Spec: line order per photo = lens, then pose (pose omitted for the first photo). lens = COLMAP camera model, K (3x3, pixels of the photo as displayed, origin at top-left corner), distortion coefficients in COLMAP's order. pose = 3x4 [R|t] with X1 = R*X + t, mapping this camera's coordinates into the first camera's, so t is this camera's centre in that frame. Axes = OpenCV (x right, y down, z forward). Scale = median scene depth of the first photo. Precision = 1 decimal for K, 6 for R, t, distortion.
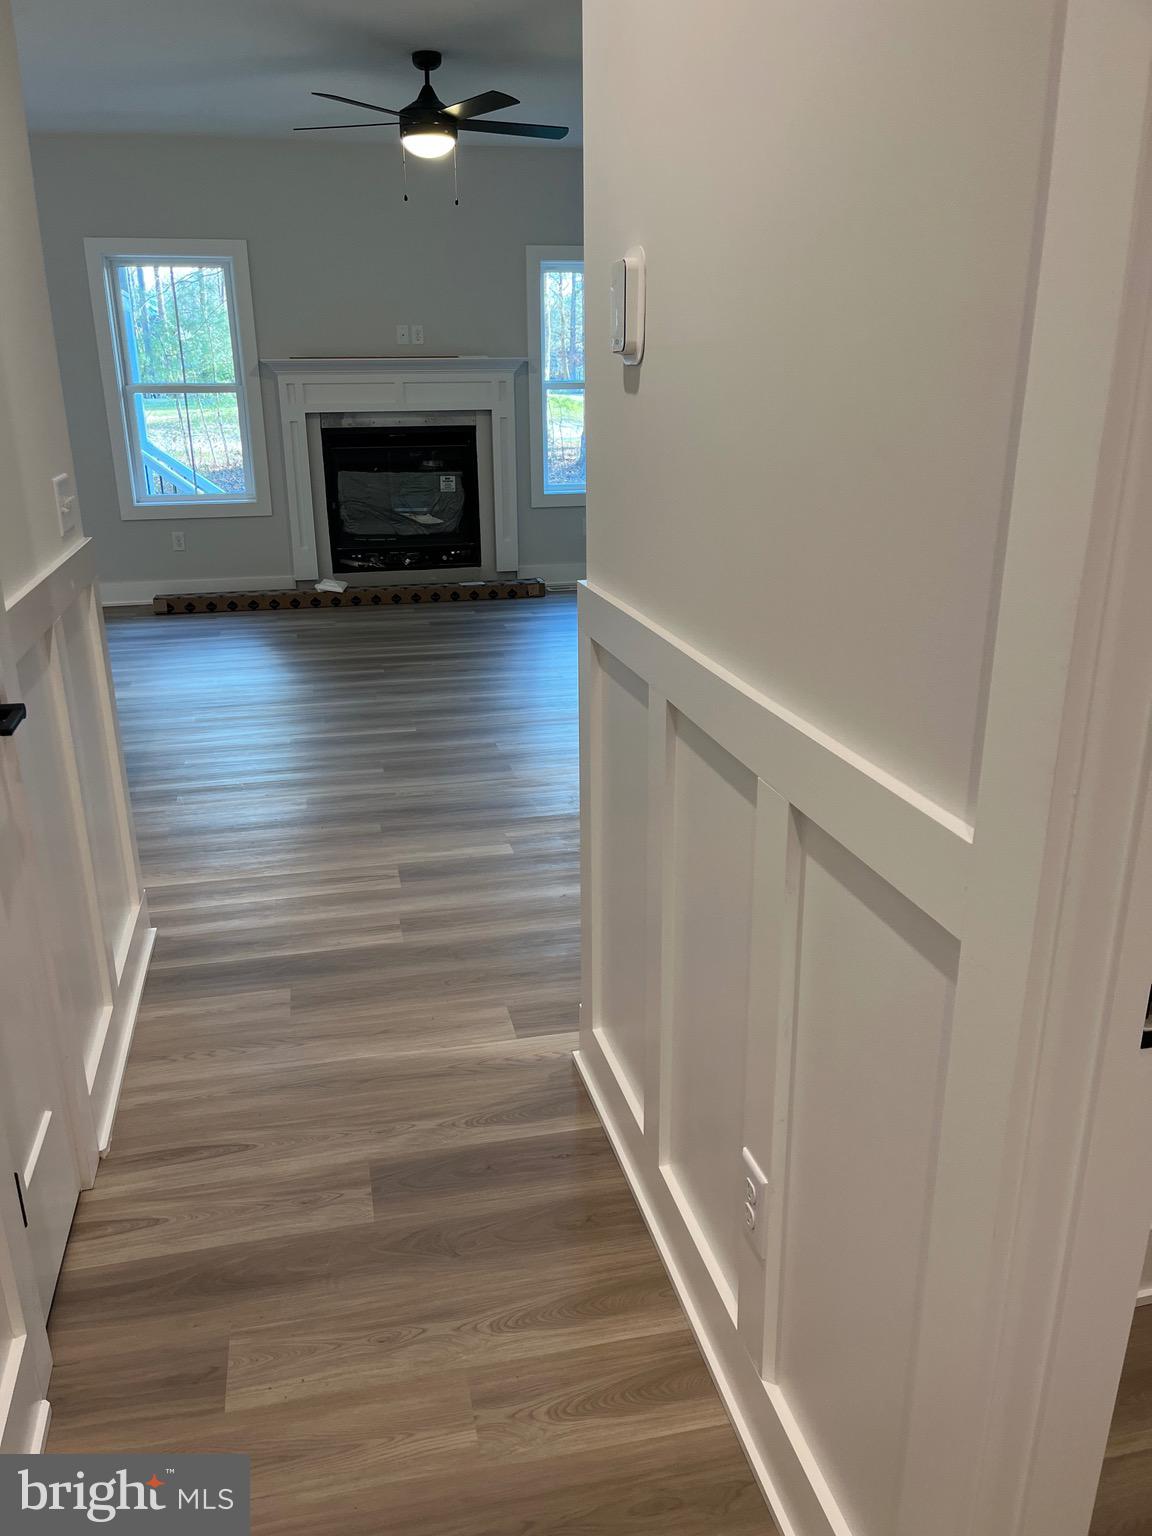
lens RADIAL K [[1176.4, 0, 570.3], [0, 1176.4, 794.2], [0, 0, 1]] dist [0.014320, 0.001013]
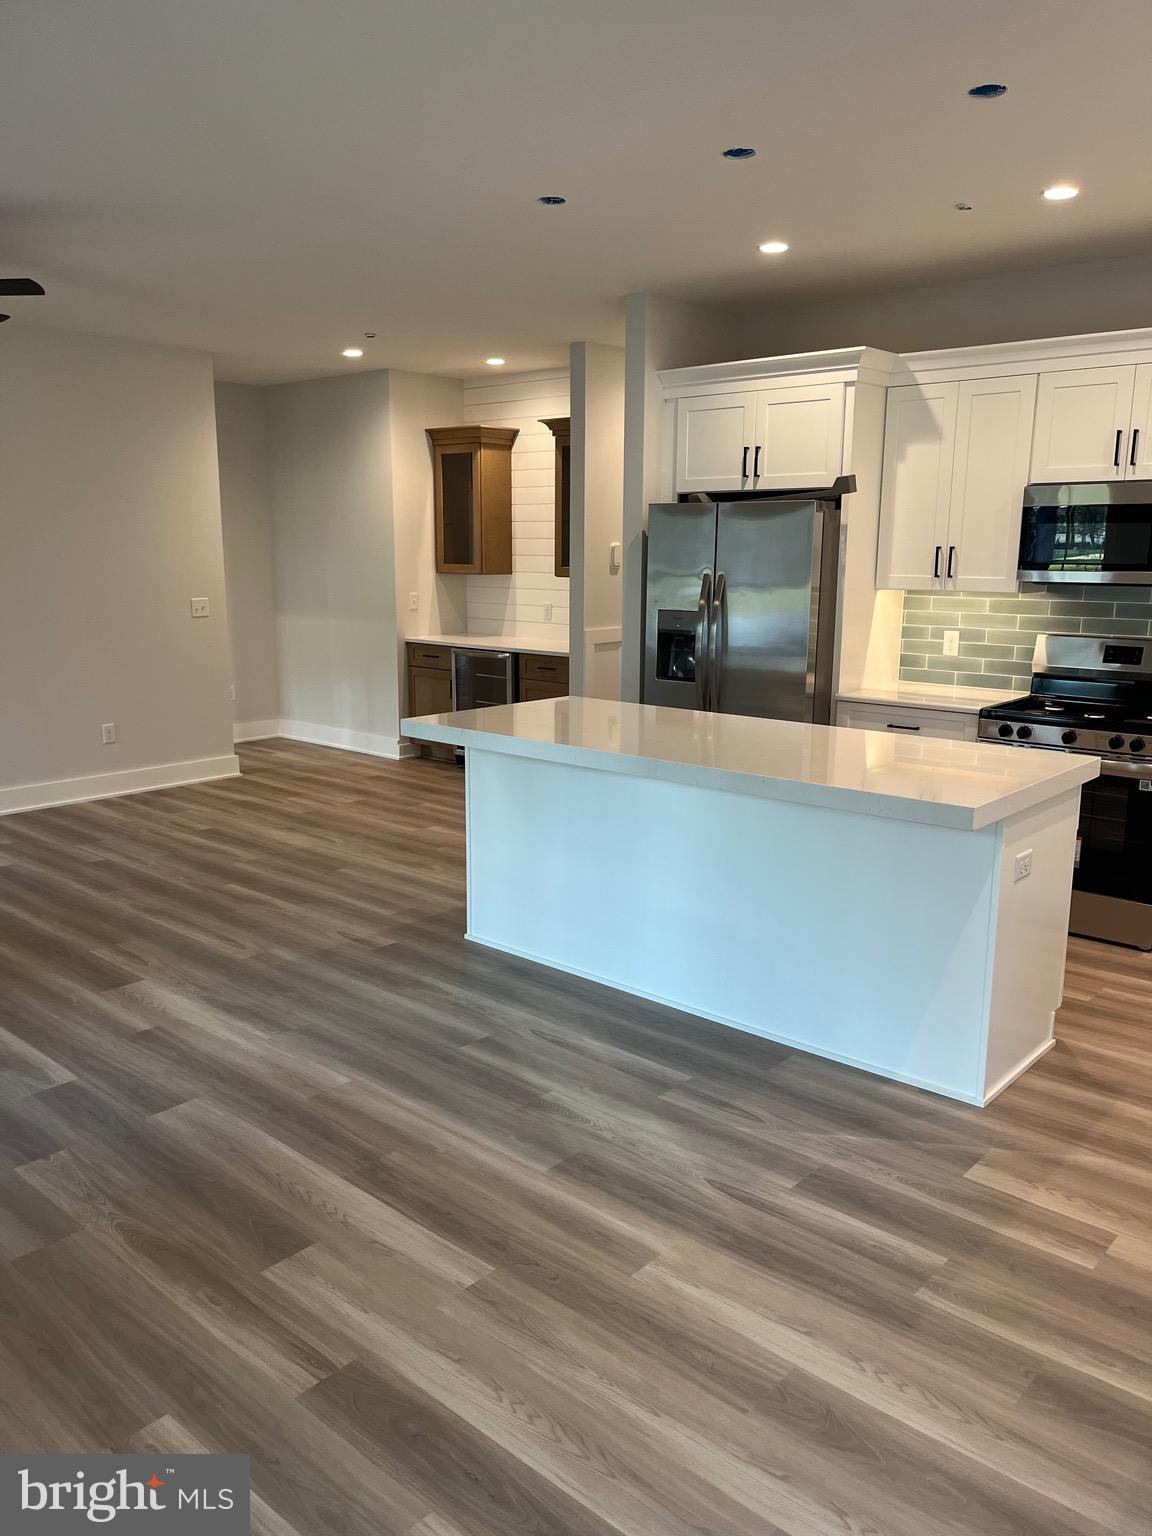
lens RADIAL K [[1155.4, 0, 576.0], [0, 1155.4, 786.4], [0, 0, 1]] dist [0.062402, -0.090278]
pose [[-0.580265, -0.161353, 0.798284, -0.775384], [0.274316, 0.884184, 0.378113, -0.302609], [-0.766840, 0.438388, -0.468799, 0.802813]]
